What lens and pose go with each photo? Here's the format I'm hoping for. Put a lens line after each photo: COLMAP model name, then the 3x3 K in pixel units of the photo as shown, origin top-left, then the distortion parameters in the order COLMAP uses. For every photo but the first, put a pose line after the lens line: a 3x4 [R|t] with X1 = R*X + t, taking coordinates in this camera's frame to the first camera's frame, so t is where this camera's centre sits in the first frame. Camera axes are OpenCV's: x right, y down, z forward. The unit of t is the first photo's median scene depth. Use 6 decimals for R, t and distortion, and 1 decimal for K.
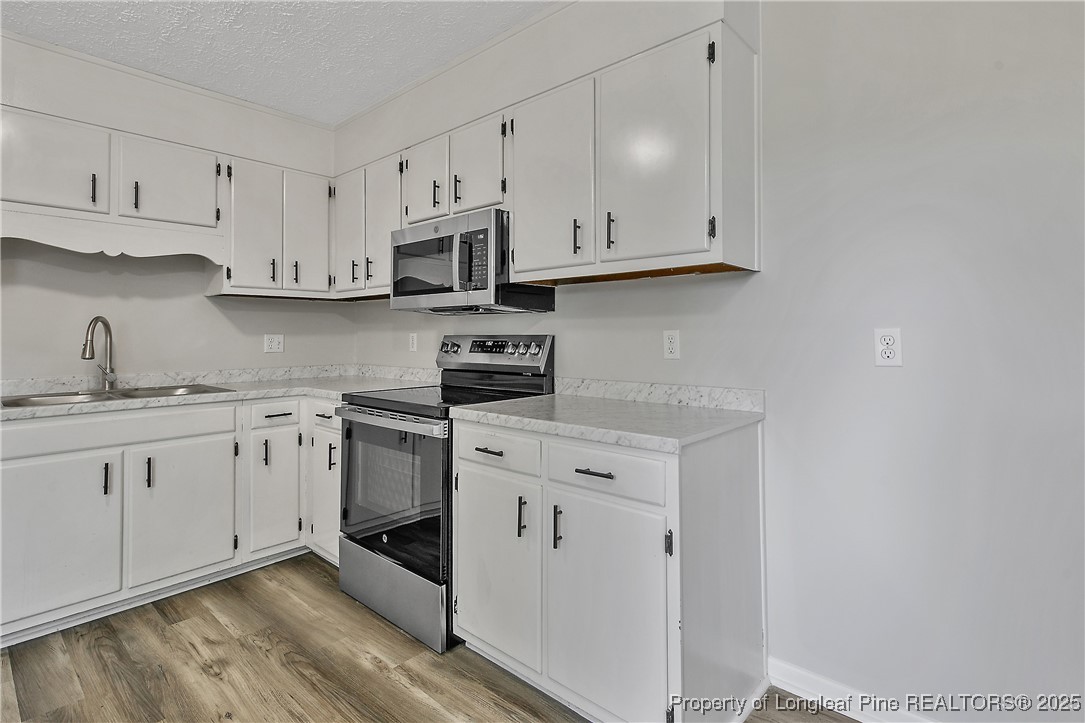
lens RADIAL K [[537.6, 0, 546.3], [0, 537.6, 319.1], [0, 0, 1]] dist [-0.000910, -0.001618]
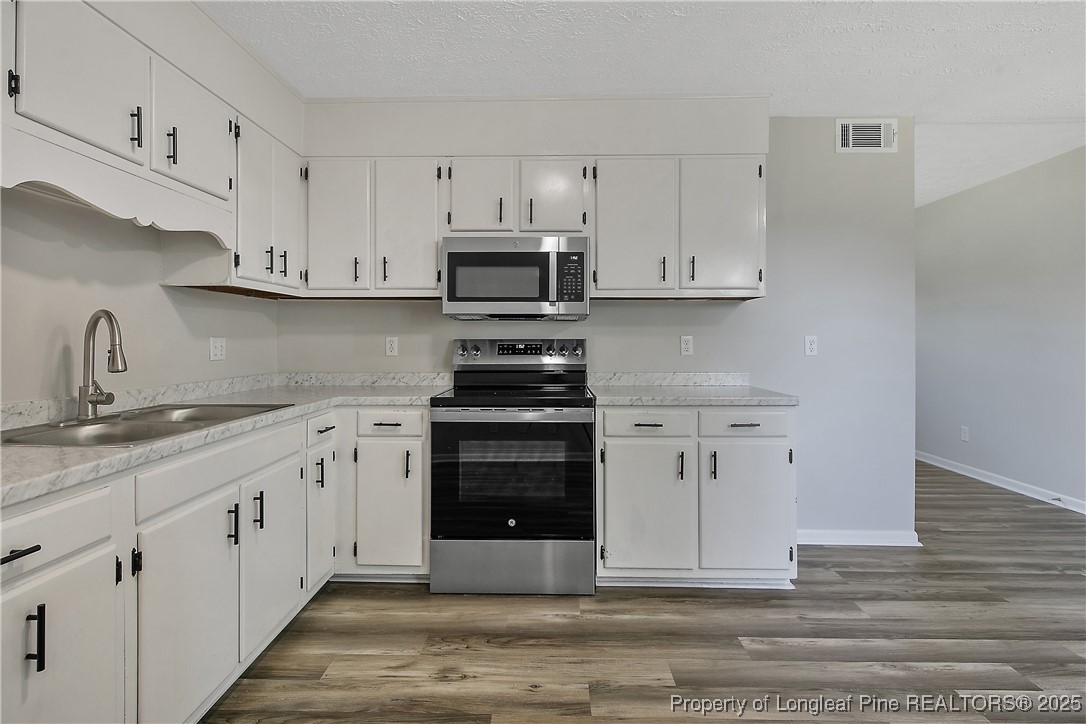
lens RADIAL K [[533.6, 0, 538.4], [0, 533.6, 332.7], [0, 0, 1]] dist [-0.000792, -0.000408]
pose [[0.755065, 0.011291, 0.655553, -0.957251], [-0.020768, 0.999762, 0.006702, 0.008977], [-0.655321, -0.018675, 0.755119, 0.139258]]
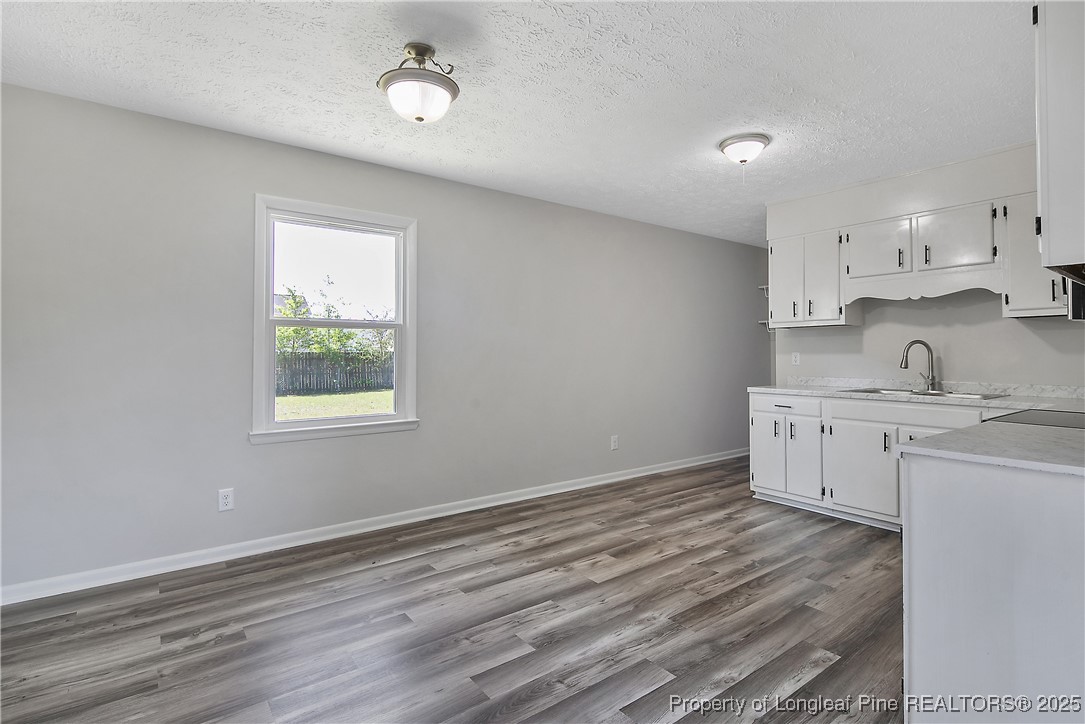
lens RADIAL K [[516.9, 0, 529.1], [0, 516.9, 354.4], [0, 0, 1]] dist [0.000594, -0.000010]
pose [[-0.209655, 0.005440, -0.977760, 0.885080], [0.029957, 0.999551, -0.000862, 0.003453], [0.977316, -0.029471, -0.209724, 0.279044]]
